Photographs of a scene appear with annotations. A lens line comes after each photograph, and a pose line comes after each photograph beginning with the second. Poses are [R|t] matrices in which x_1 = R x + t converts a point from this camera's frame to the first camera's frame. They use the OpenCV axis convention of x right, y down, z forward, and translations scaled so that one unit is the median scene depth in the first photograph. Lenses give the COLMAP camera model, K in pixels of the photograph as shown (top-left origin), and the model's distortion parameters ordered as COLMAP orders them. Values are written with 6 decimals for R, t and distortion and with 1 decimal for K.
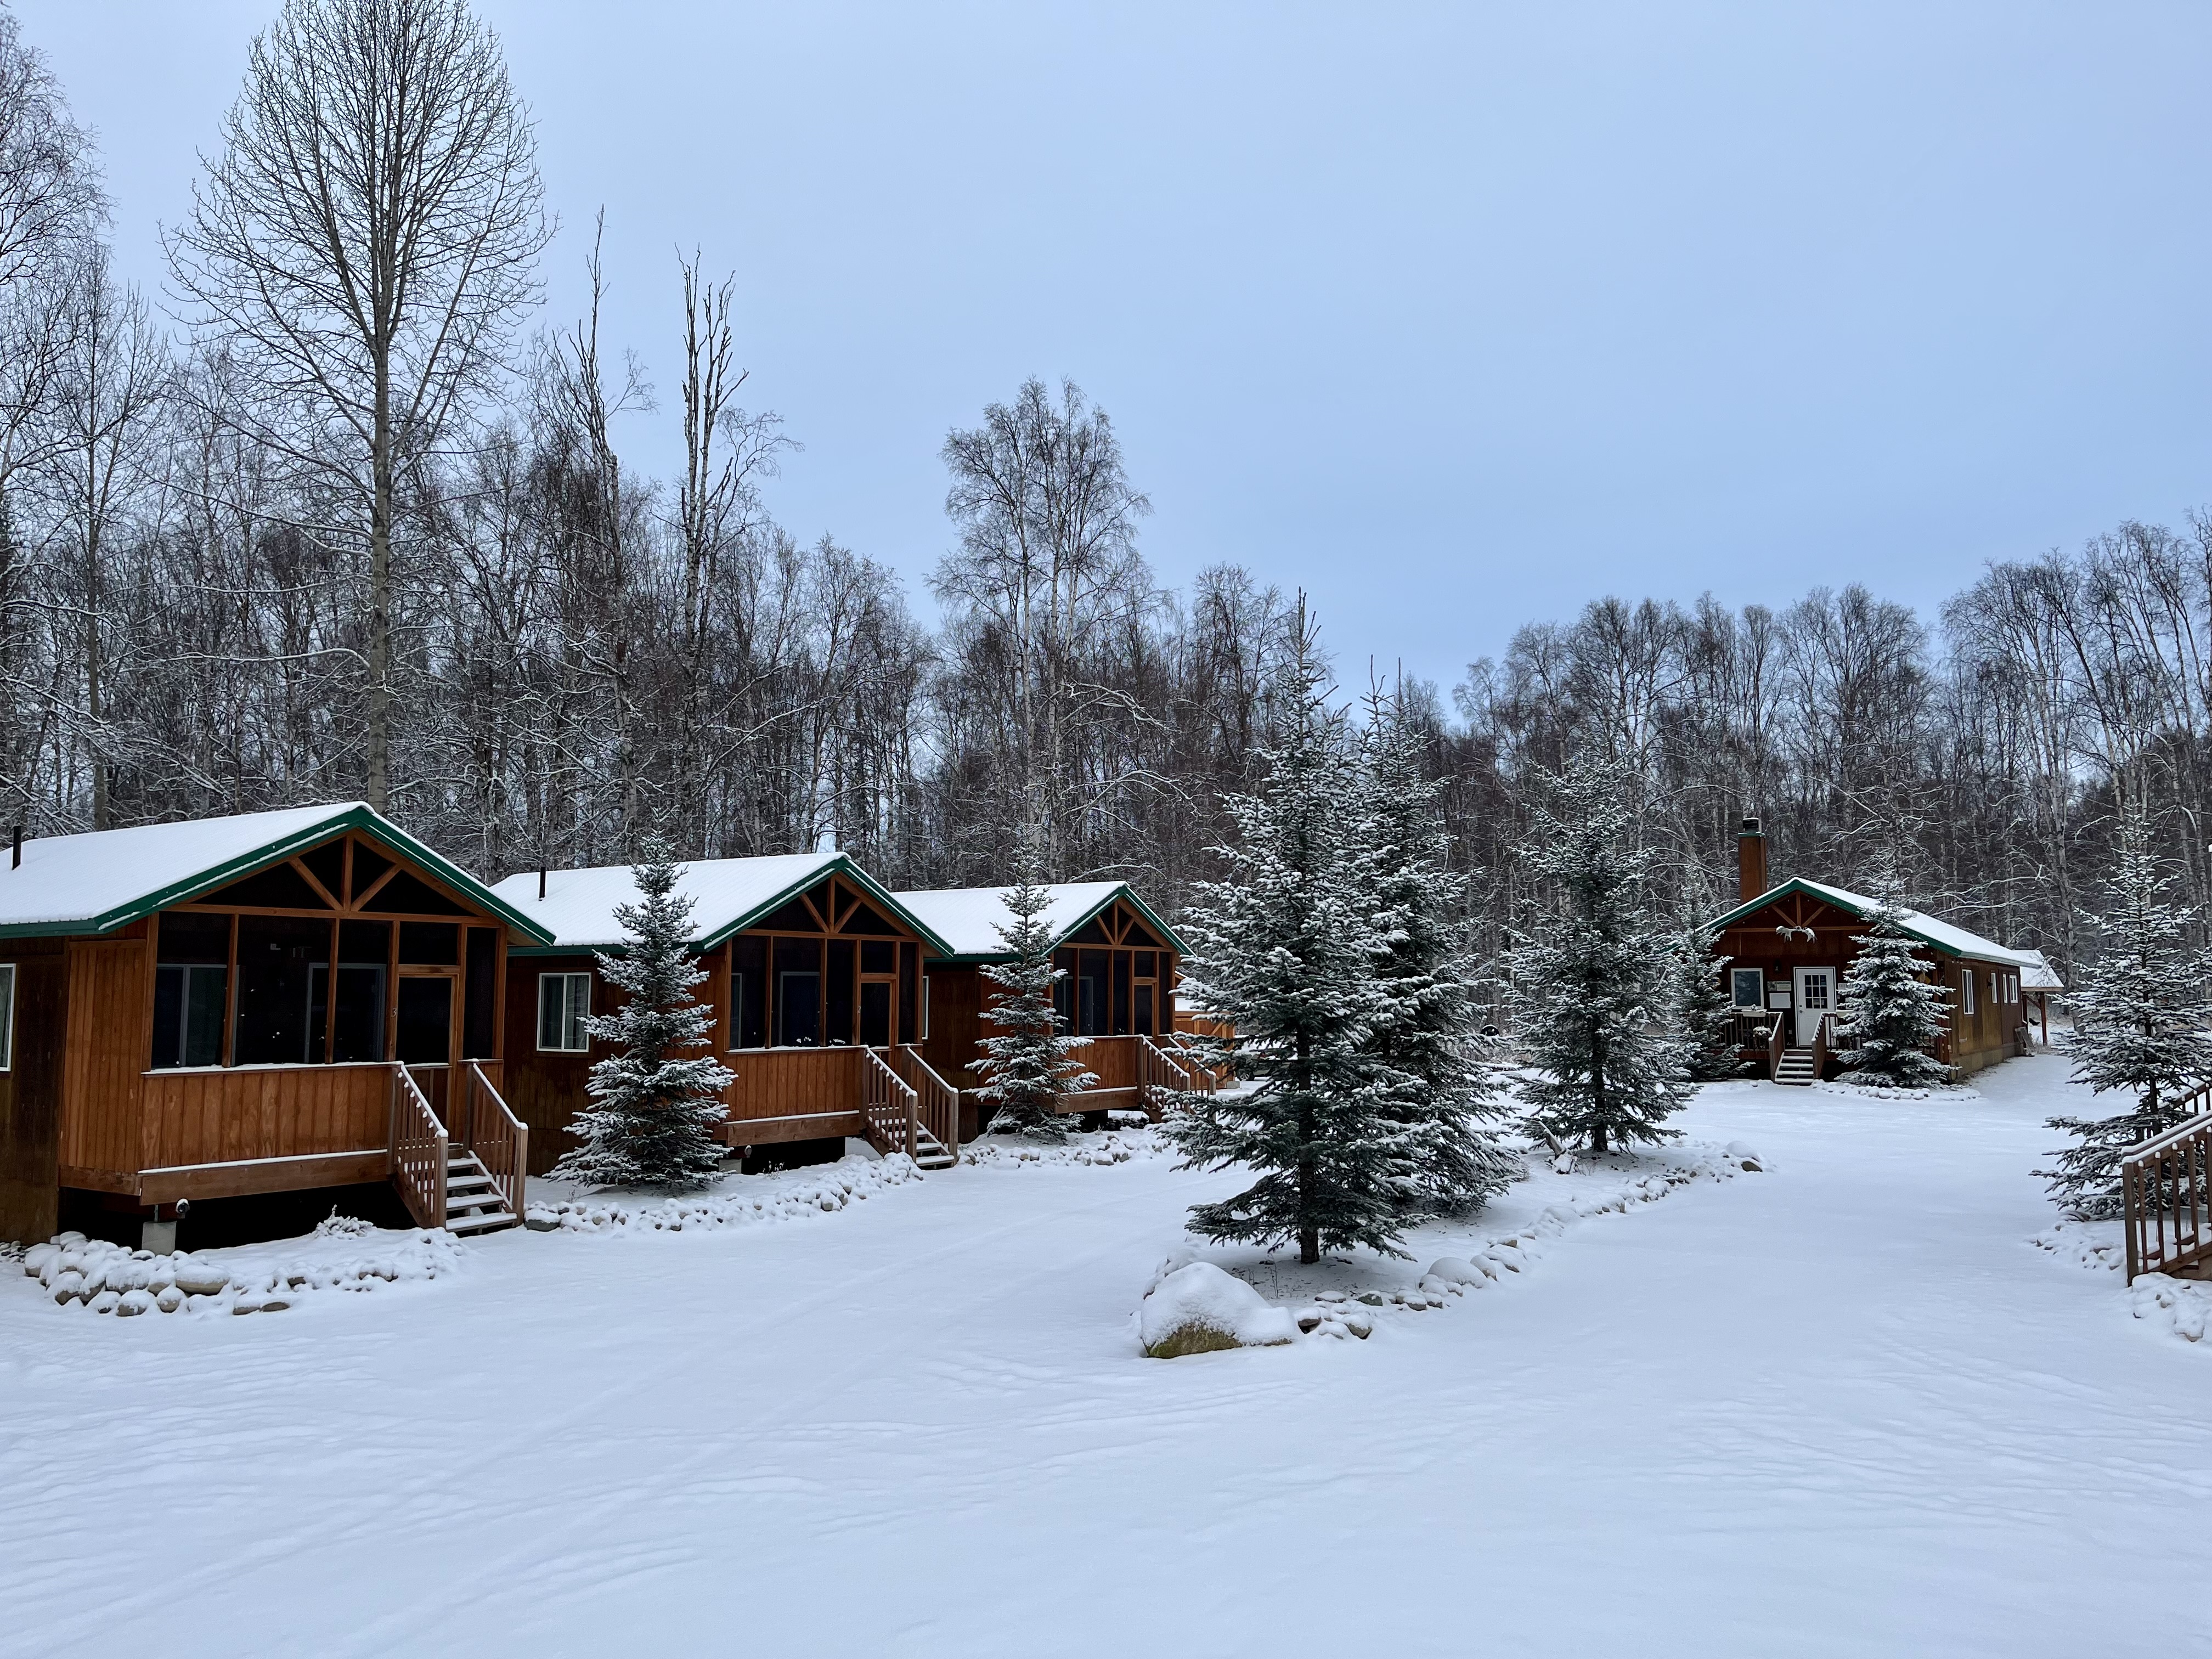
lens RADIAL K [[1697.8, 0, 1111.6], [0, 1697.8, 837.2], [0, 0, 1]] dist [0.003897, -0.001520]
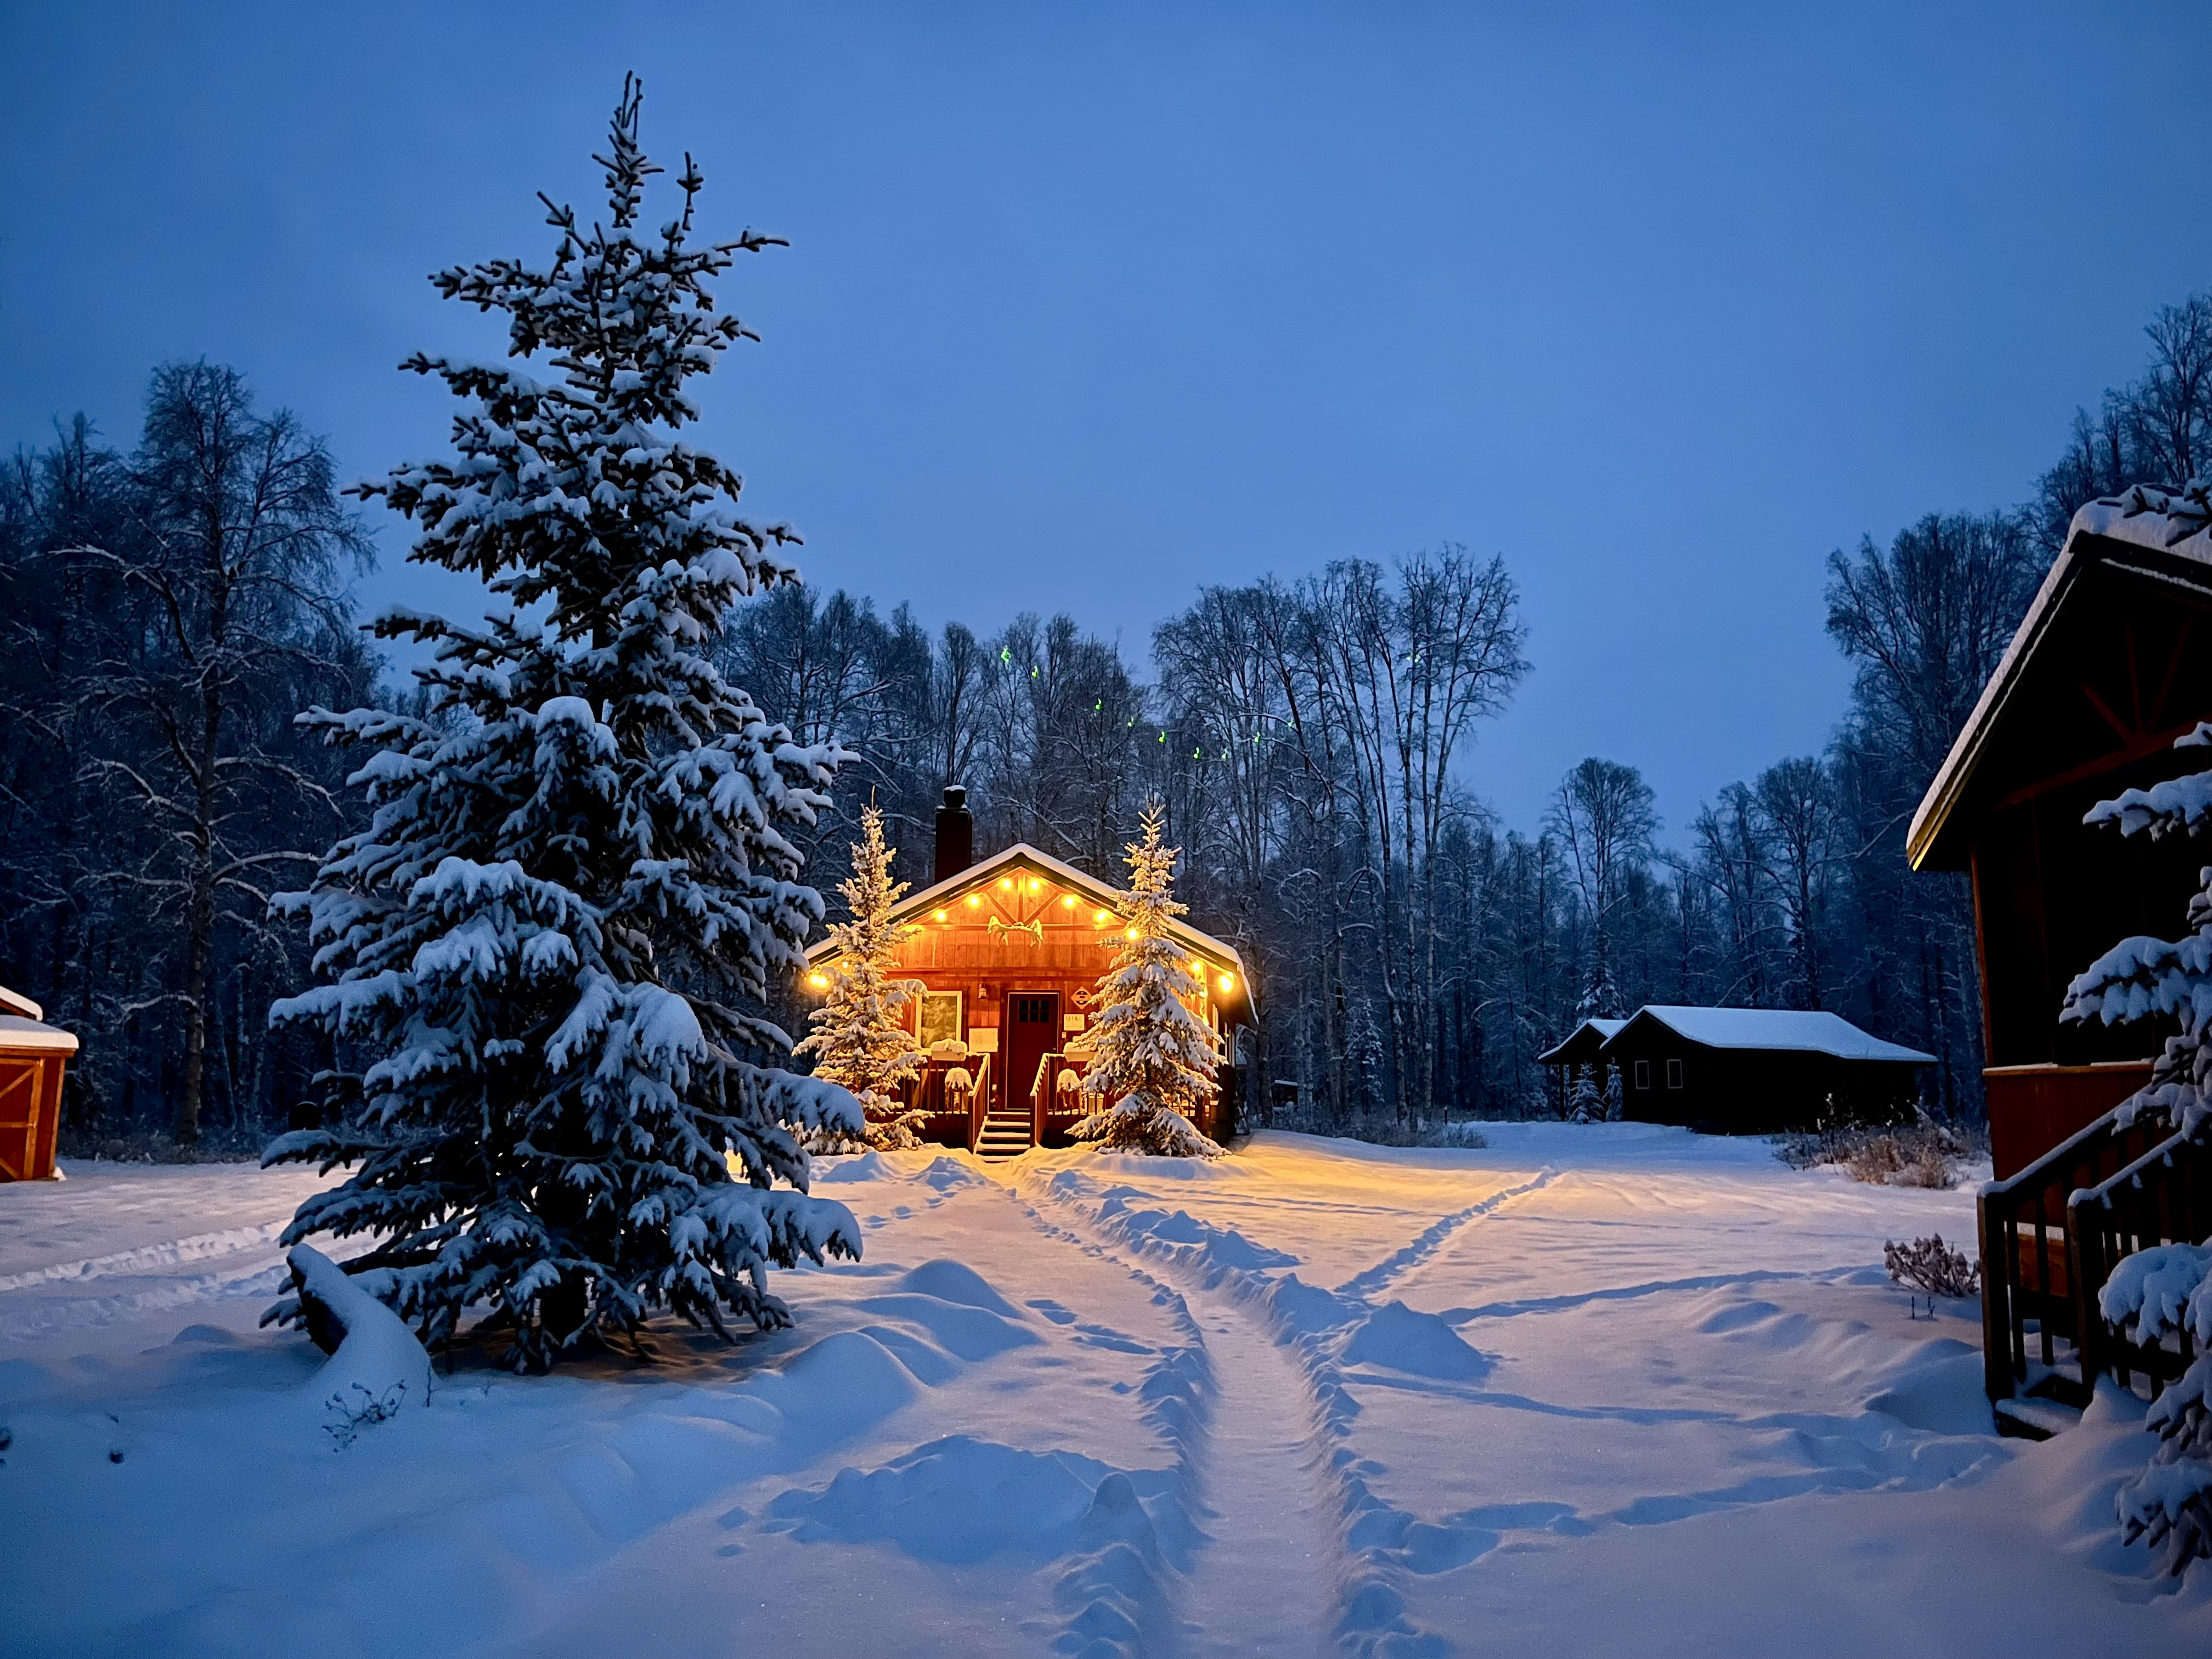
lens RADIAL K [[1697.8, 0, 1103.3], [0, 1697.8, 834.4], [0, 0, 1]] dist [0.003897, -0.001520]
pose [[0.893973, 0.078563, 0.441181, 0.076649], [-0.057167, 0.996462, -0.061606, 0.029199], [-0.444460, 0.029854, 0.895301, 0.210158]]
